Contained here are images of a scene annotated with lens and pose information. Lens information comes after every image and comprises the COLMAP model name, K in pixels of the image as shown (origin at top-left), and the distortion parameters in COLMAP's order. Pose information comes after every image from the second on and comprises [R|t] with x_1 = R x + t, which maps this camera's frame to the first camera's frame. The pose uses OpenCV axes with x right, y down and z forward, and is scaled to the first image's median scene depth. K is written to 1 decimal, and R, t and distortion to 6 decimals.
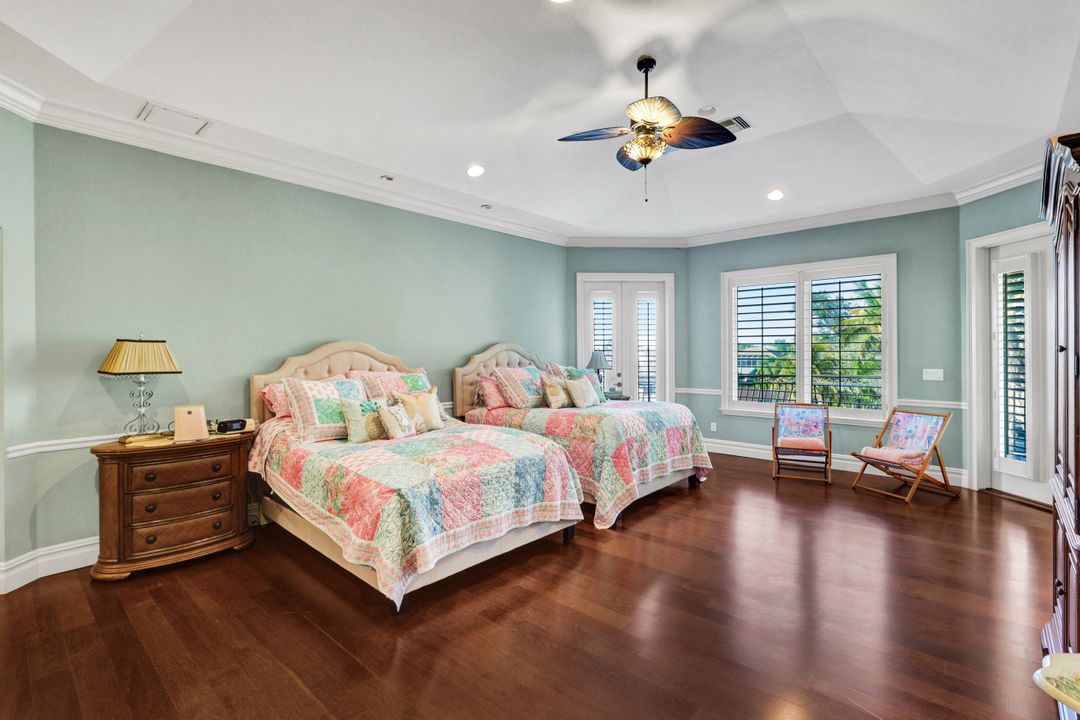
lens RADIAL K [[500.0, 0, 540.0], [0, 500.0, 360.0], [0, 0, 1]] dist [0.000942, 0.000087]
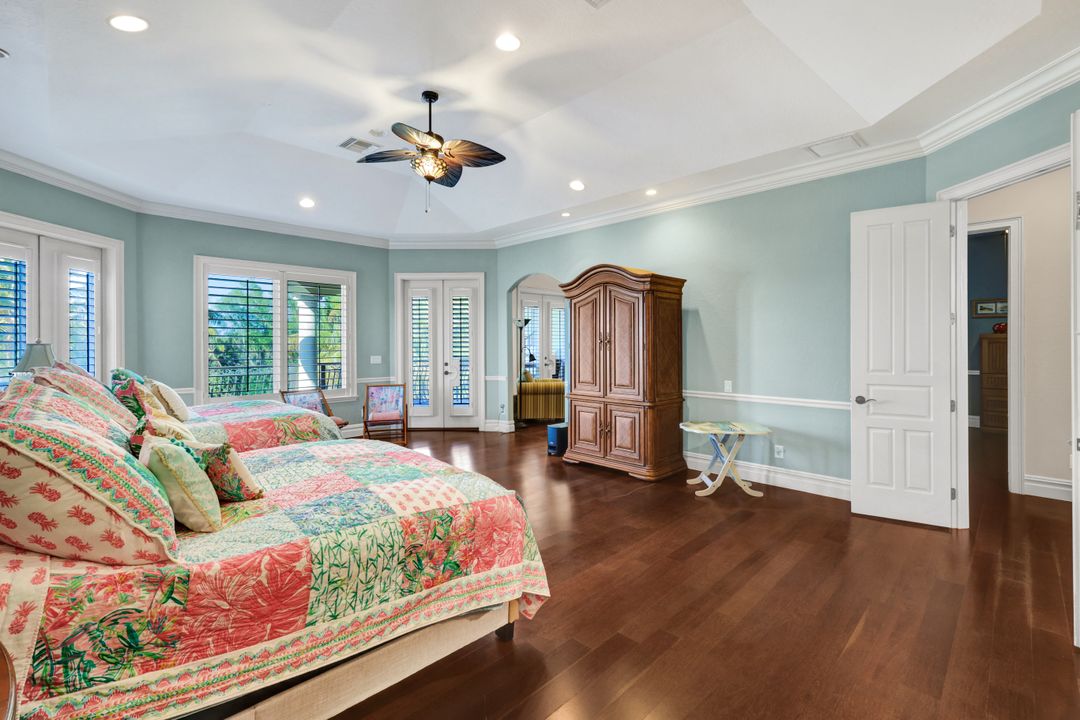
lens RADIAL K [[464.5, 0, 544.8], [0, 464.5, 352.1], [0, 0, 1]] dist [0.001320, 0.000039]
pose [[0.044924, -0.015622, 0.998868, -0.584008], [0.021738, 0.999656, 0.014656, -0.002789], [-0.998754, 0.021055, 0.045248, 0.471760]]
